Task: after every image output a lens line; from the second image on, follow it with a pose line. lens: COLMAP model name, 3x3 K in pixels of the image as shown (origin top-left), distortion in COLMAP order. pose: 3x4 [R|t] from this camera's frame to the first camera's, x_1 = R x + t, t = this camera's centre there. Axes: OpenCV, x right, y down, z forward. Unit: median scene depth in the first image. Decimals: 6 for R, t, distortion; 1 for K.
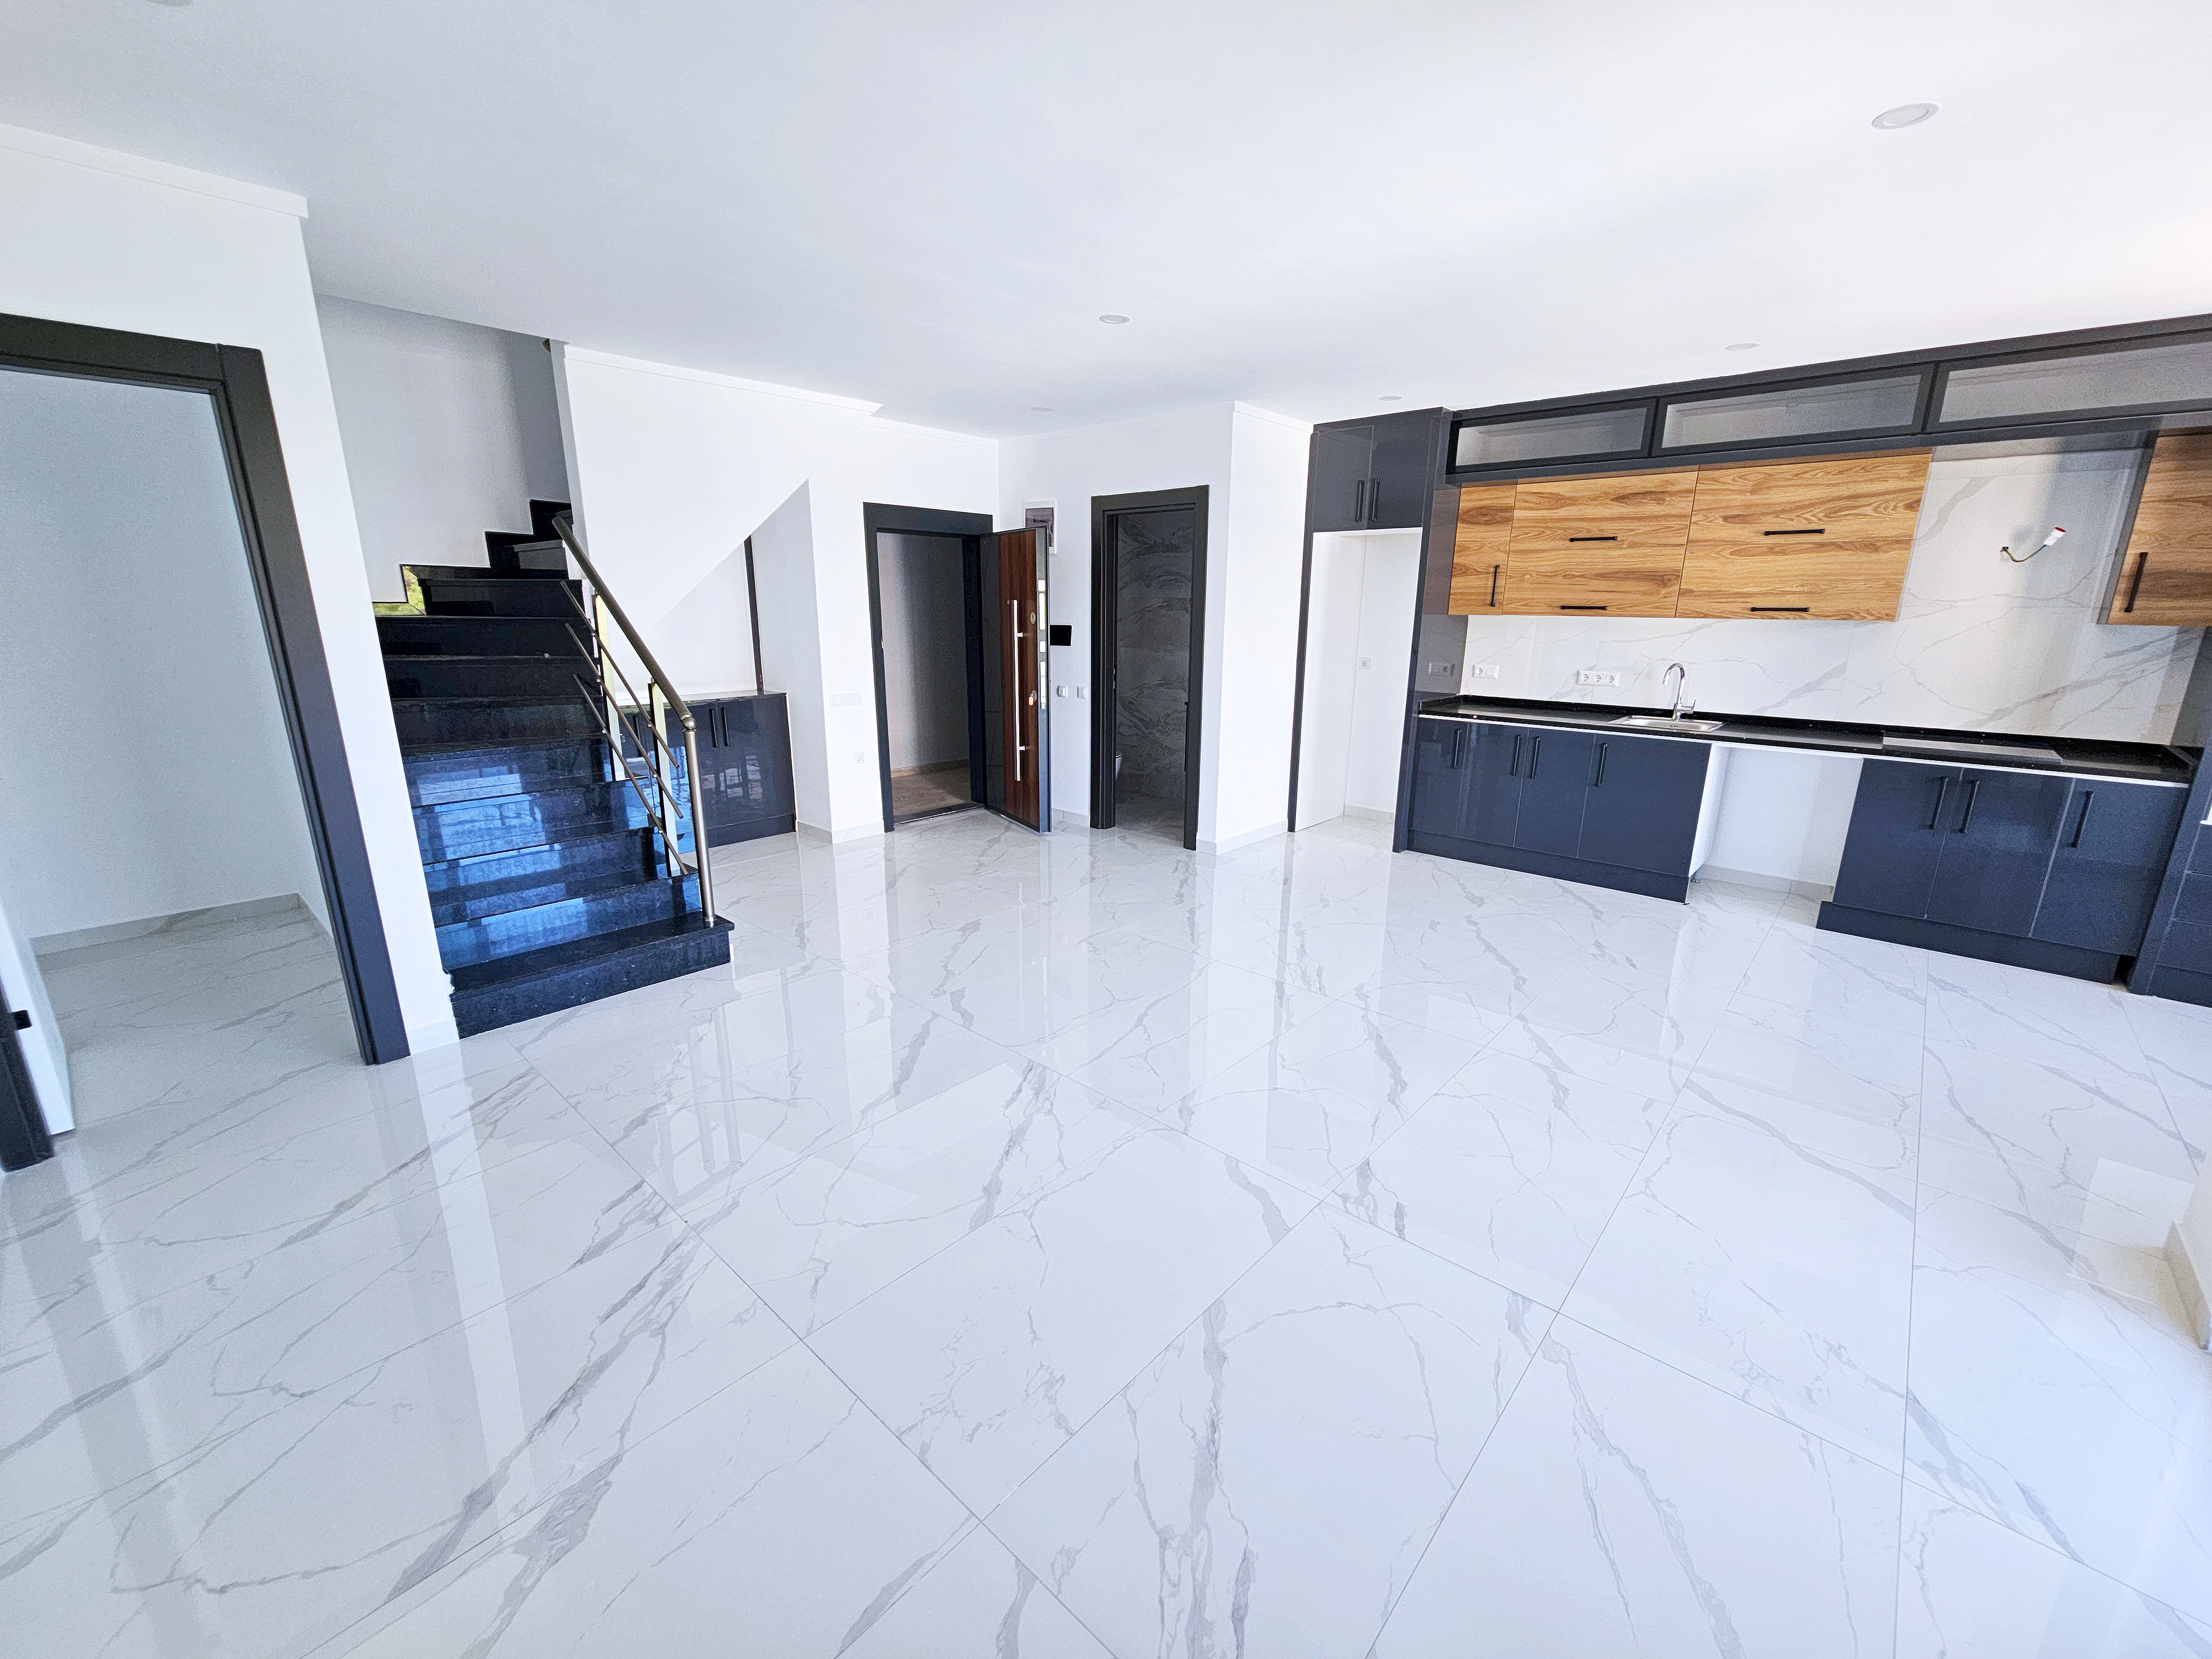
lens RADIAL K [[902.8, 0, 1109.7], [0, 902.8, 841.6], [0, 0, 1]] dist [-0.001327, -0.000177]
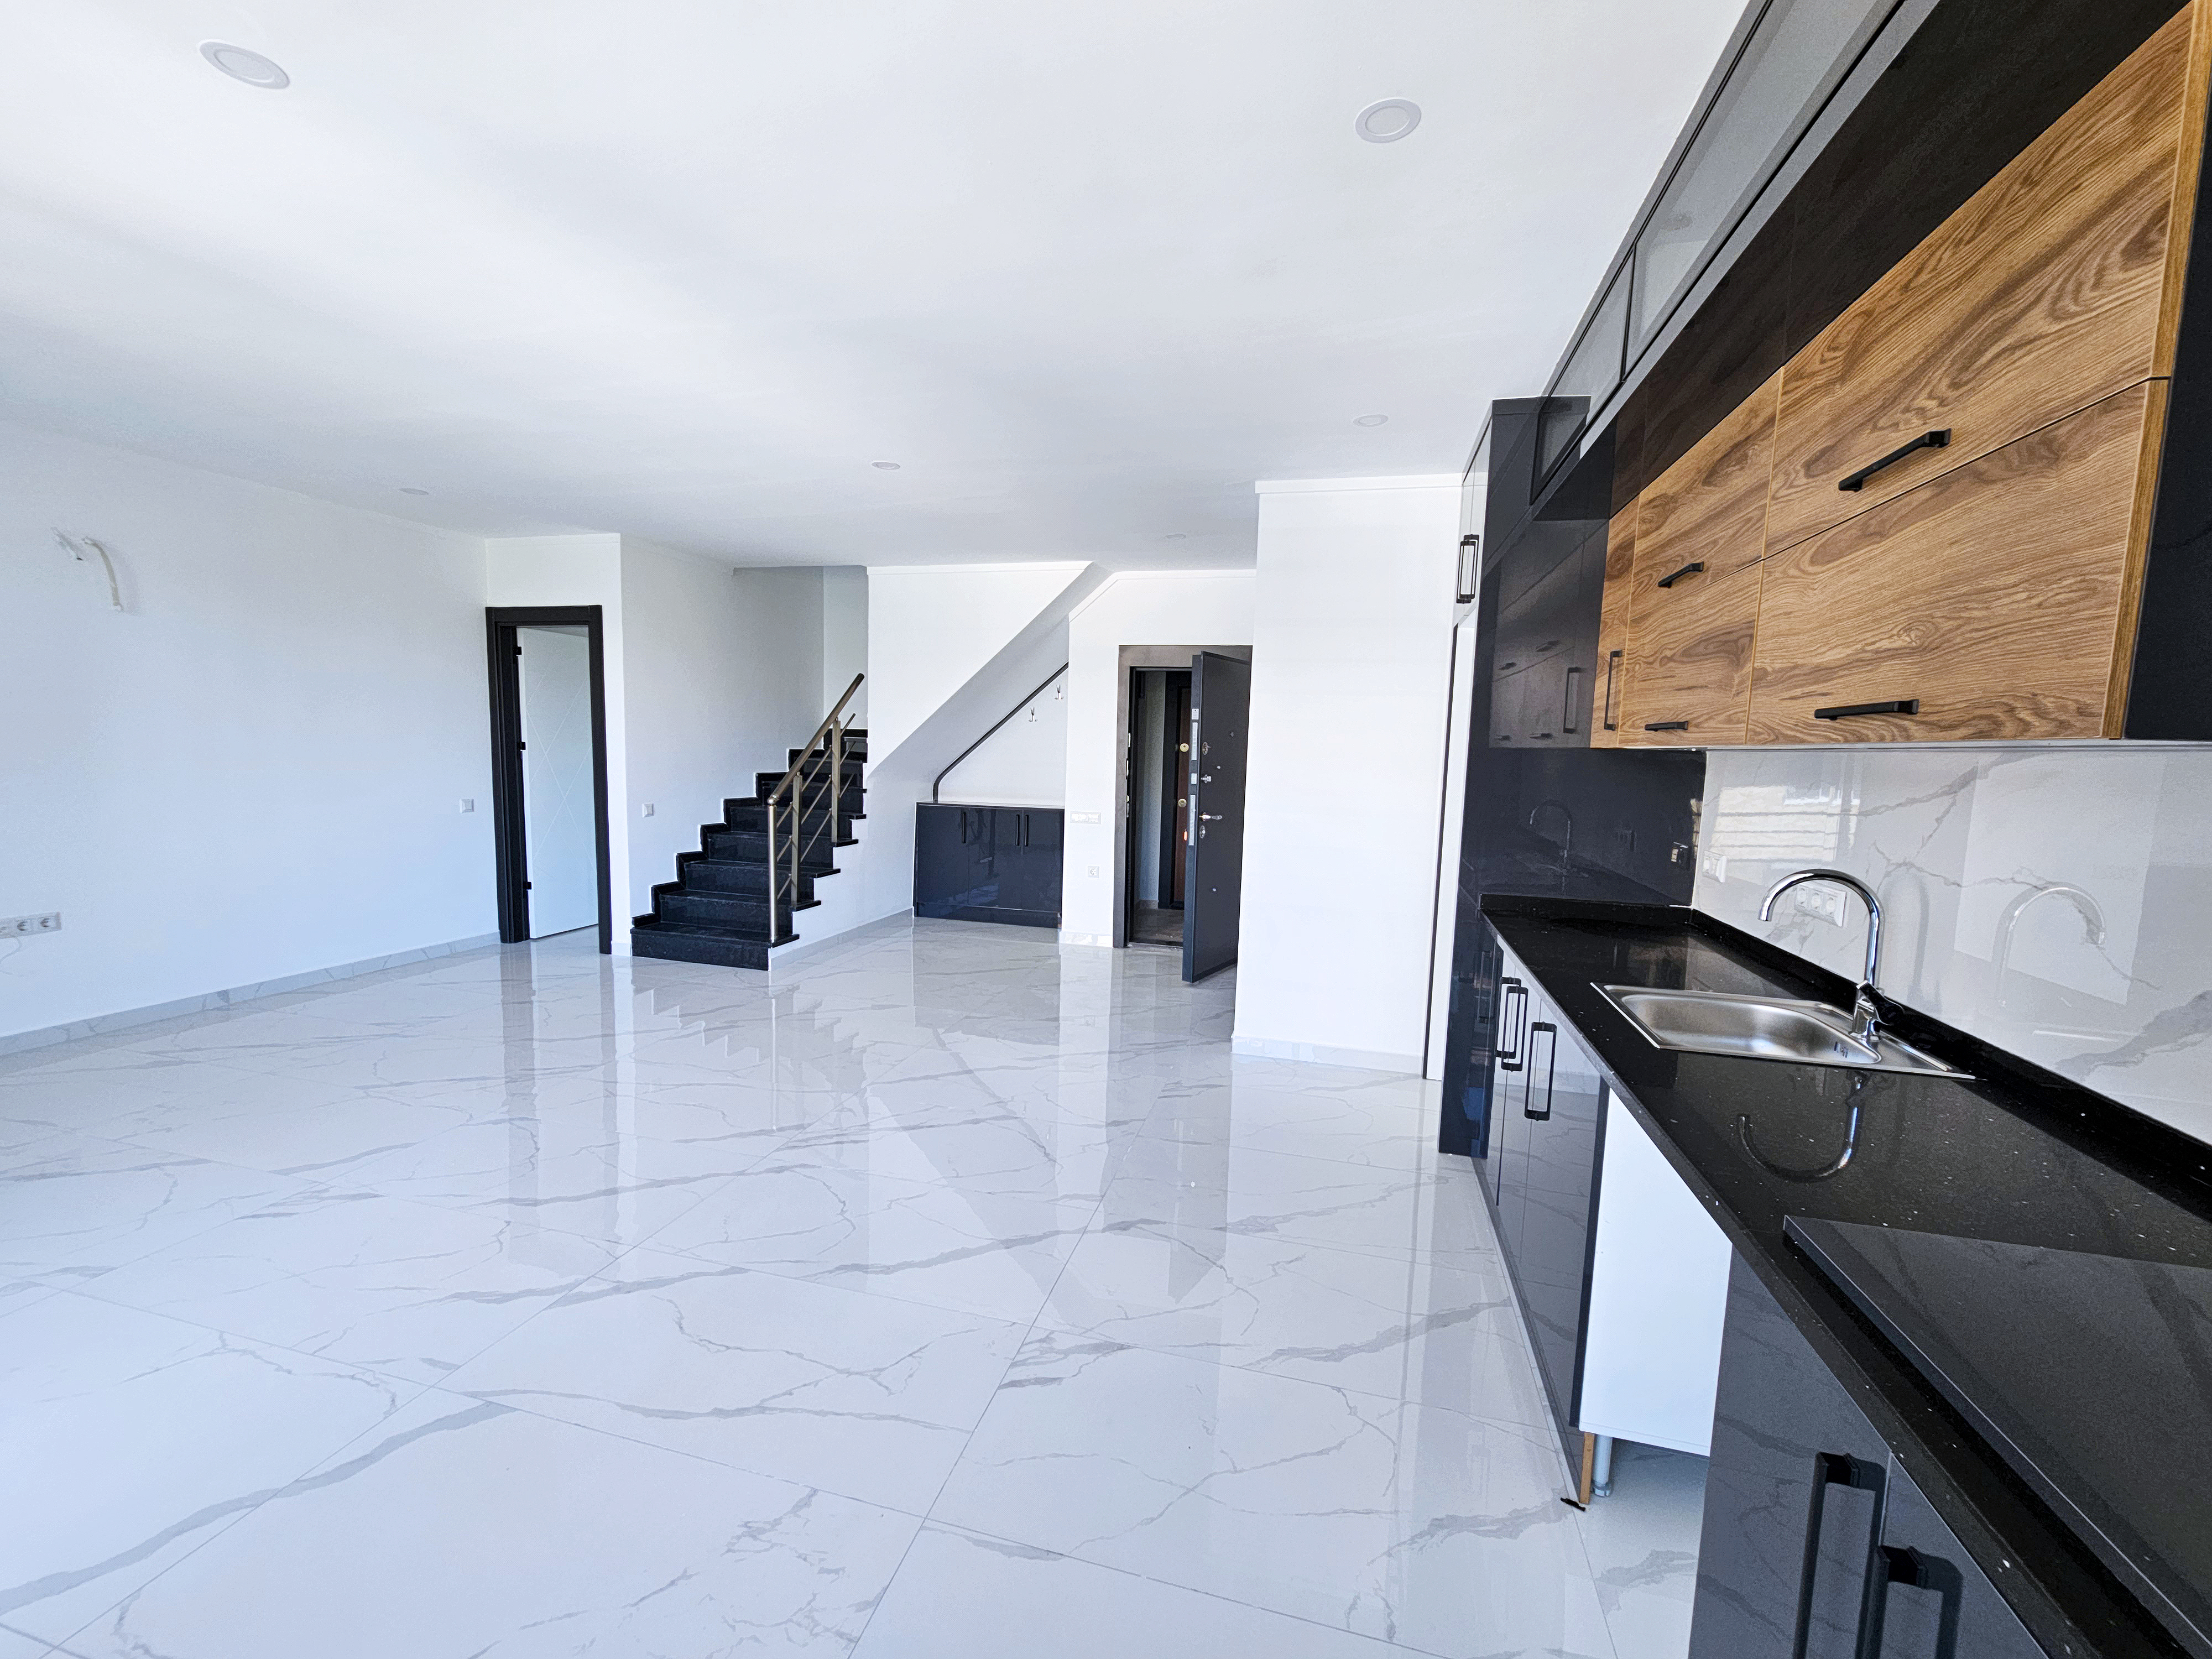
lens RADIAL K [[902.8, 0, 1109.7], [0, 902.8, 841.6], [0, 0, 1]] dist [-0.001327, -0.000177]
pose [[0.456620, 0.100177, -0.884004, 1.057195], [-0.250876, 0.967815, -0.019912, -0.168216], [0.853557, 0.230867, 0.467055, 0.758982]]
